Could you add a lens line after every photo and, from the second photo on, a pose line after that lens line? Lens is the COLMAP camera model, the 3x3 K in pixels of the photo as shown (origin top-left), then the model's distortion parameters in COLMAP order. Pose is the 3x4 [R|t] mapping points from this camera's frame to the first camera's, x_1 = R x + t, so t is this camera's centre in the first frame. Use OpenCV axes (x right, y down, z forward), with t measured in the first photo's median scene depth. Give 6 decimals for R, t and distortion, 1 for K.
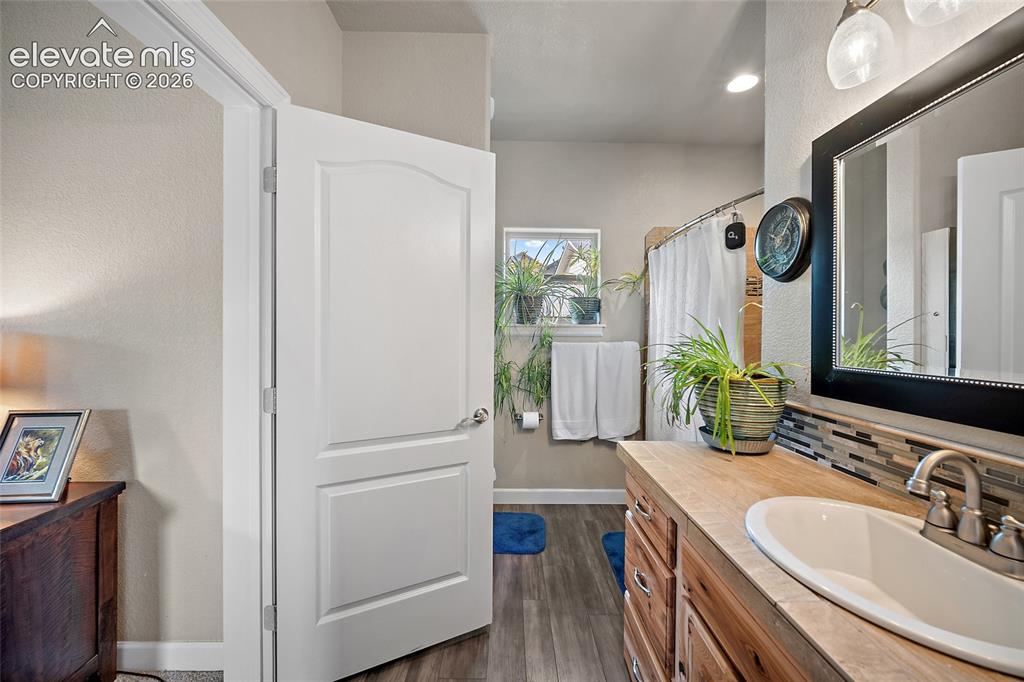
lens RADIAL K [[404.6, 0, 515.6], [0, 404.6, 334.4], [0, 0, 1]] dist [-0.003399, -0.000063]
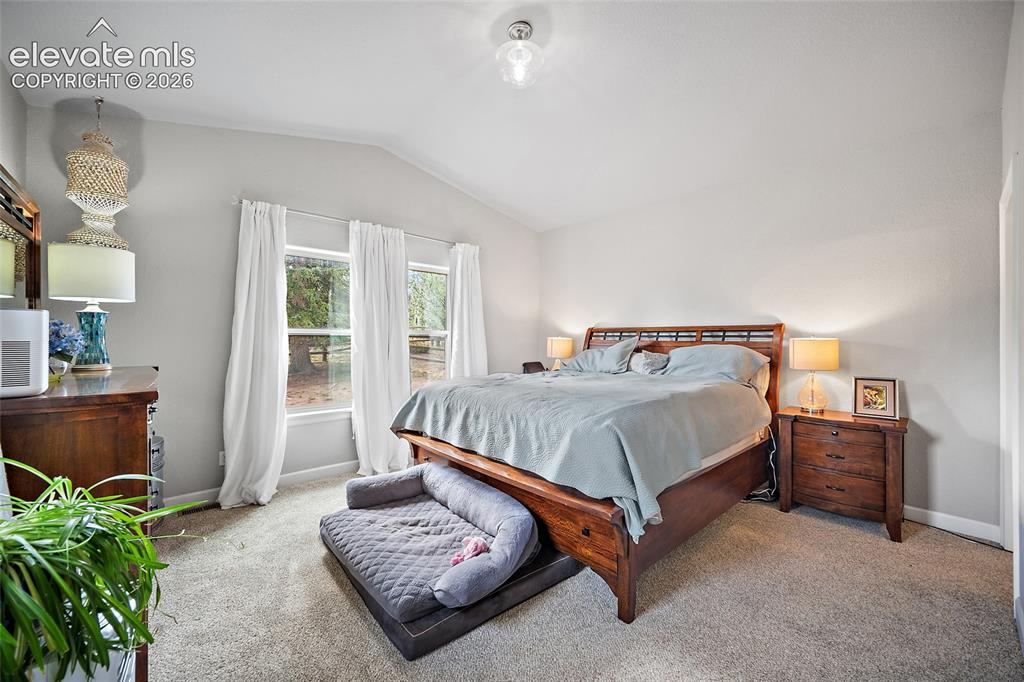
lens RADIAL K [[404.6, 0, 515.5], [0, 404.6, 336.9], [0, 0, 1]] dist [-0.003399, -0.000063]
pose [[0.648778, -0.004352, -0.760966, -0.708424], [0.008966, 0.999958, 0.001926, -0.038213], [0.760925, -0.008072, 0.648789, -1.602497]]
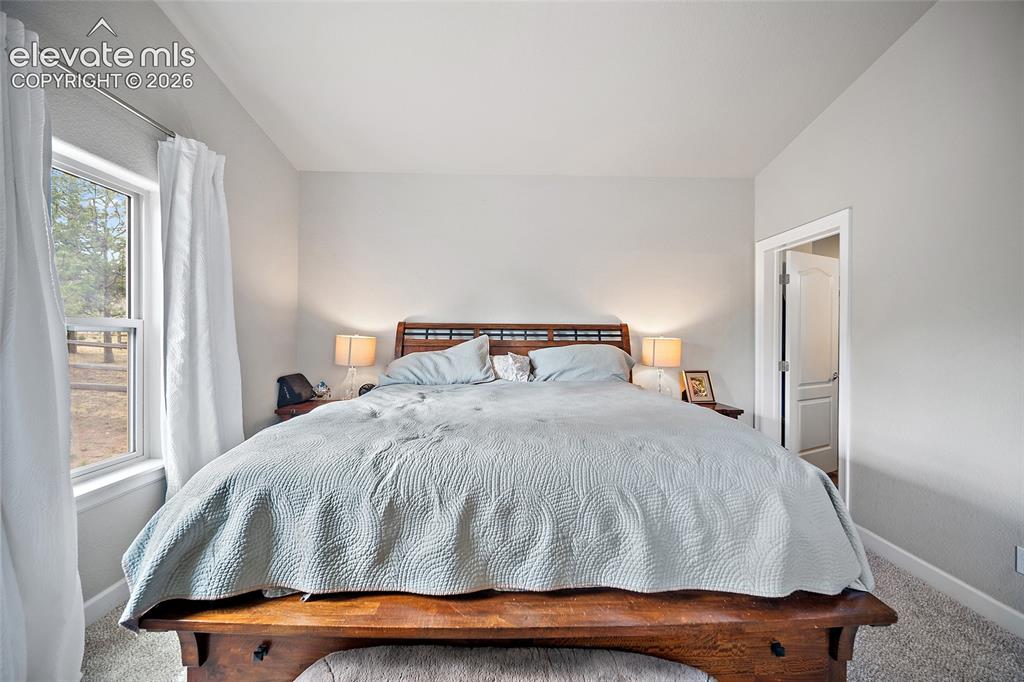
lens RADIAL K [[404.6, 0, 520.1], [0, 404.6, 337.6], [0, 0, 1]] dist [-0.003399, -0.000063]
pose [[0.999995, 0.002829, -0.001657, -2.058604], [-0.002806, 0.999898, 0.014023, -0.044451], [0.001696, -0.014019, 0.999900, -1.397780]]
